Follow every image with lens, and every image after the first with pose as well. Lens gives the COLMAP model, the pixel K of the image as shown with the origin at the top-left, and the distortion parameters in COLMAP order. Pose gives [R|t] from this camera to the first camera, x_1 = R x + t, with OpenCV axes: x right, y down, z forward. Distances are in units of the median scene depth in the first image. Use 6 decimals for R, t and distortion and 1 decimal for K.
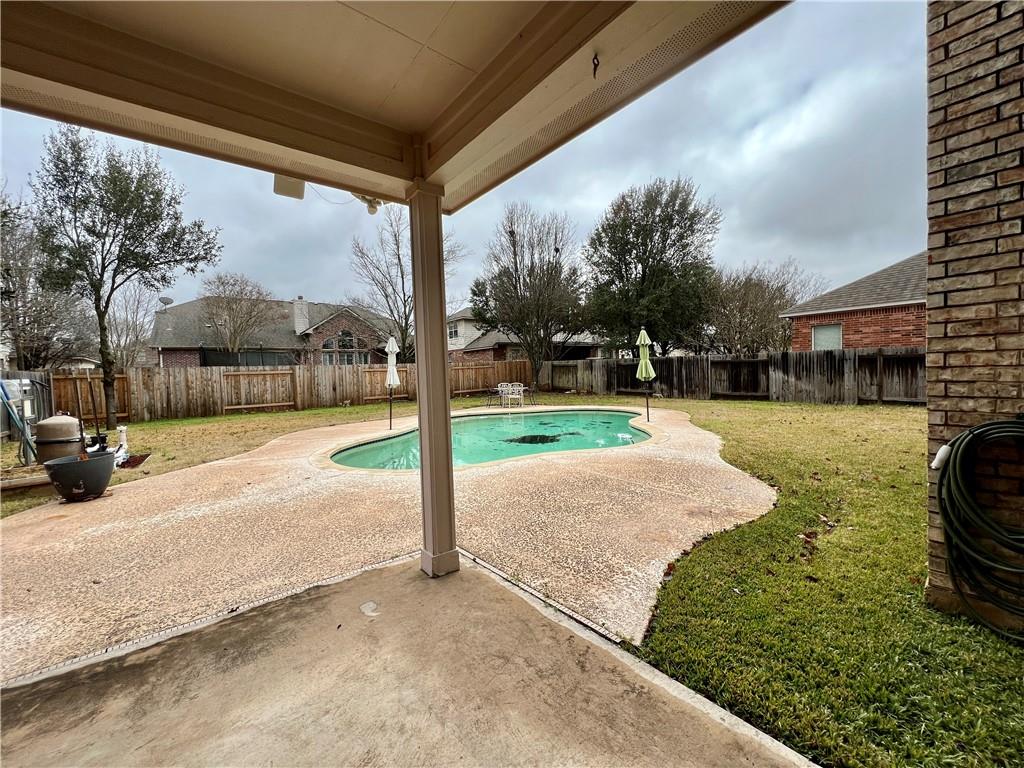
lens RADIAL K [[410.3, 0, 508.9], [0, 410.3, 379.9], [0, 0, 1]] dist [0.000939, -0.000220]
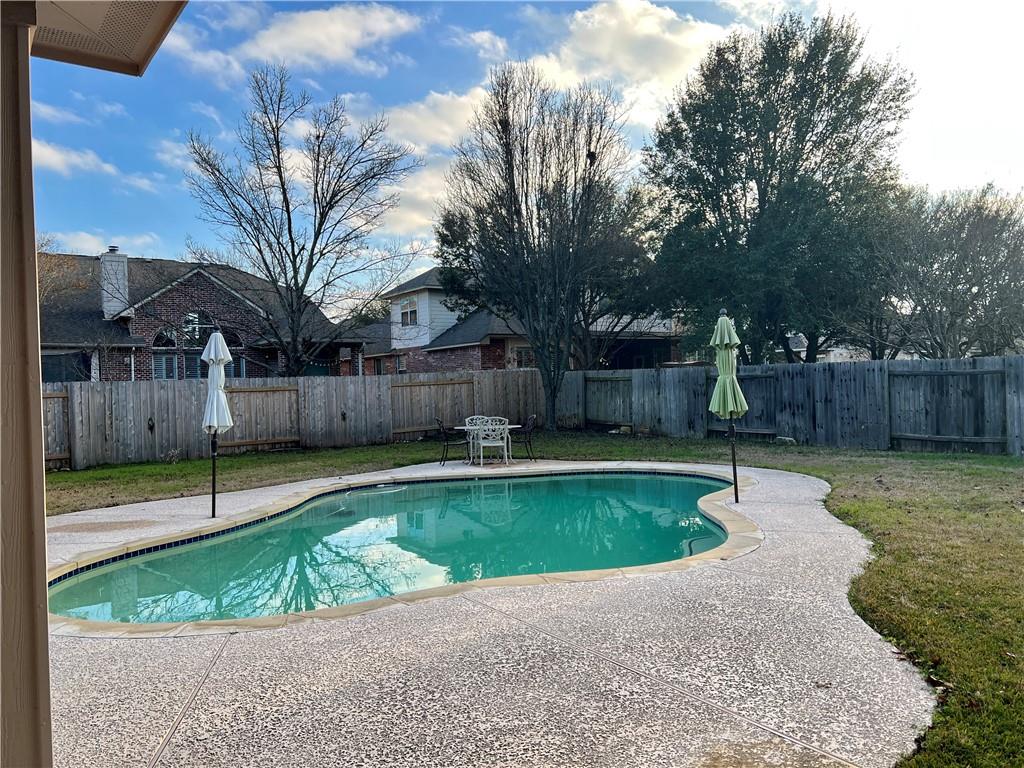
lens RADIAL K [[772.7, 0, 513.7], [0, 772.7, 385.7], [0, 0, 1]] dist [0.030468, -0.022675]
pose [[0.999717, -0.001333, -0.023739, 0.041798], [0.000853, 0.999795, -0.020233, -0.008118], [0.023762, 0.020207, 0.999513, 0.029774]]
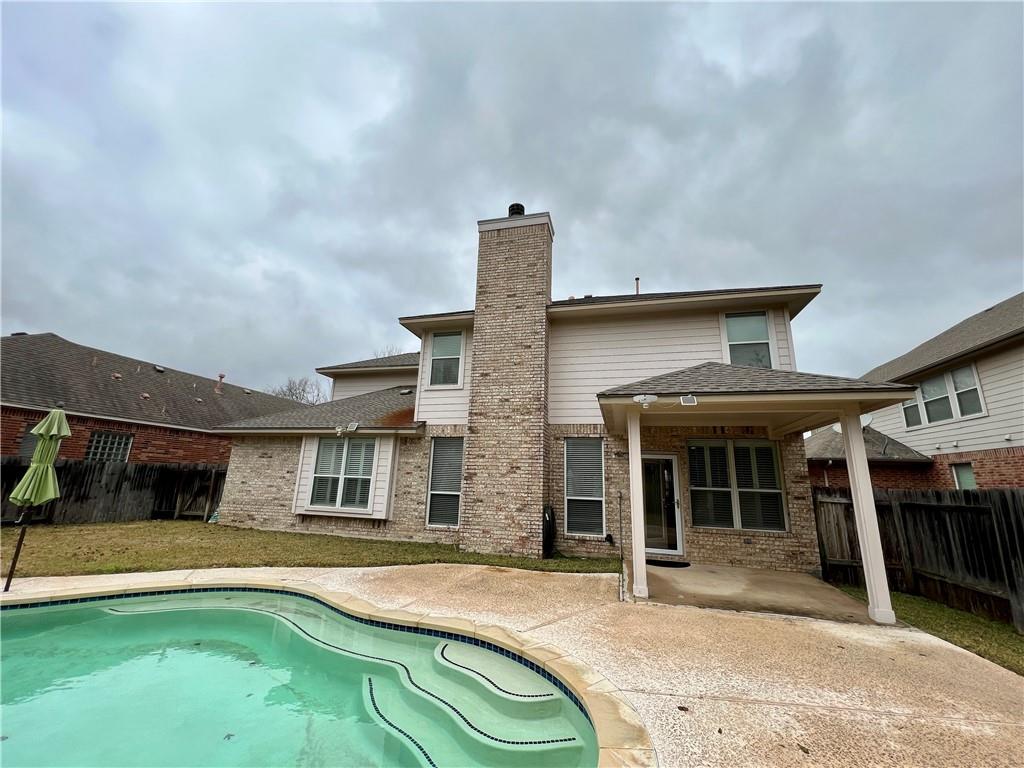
lens RADIAL K [[410.3, 0, 510.0], [0, 410.3, 379.8], [0, 0, 1]] dist [0.000939, -0.000220]
pose [[-0.603496, 0.202893, 0.771120, -0.197960], [0.001297, 0.967333, -0.253505, -0.008265], [-0.797365, -0.151990, -0.584045, 0.362061]]
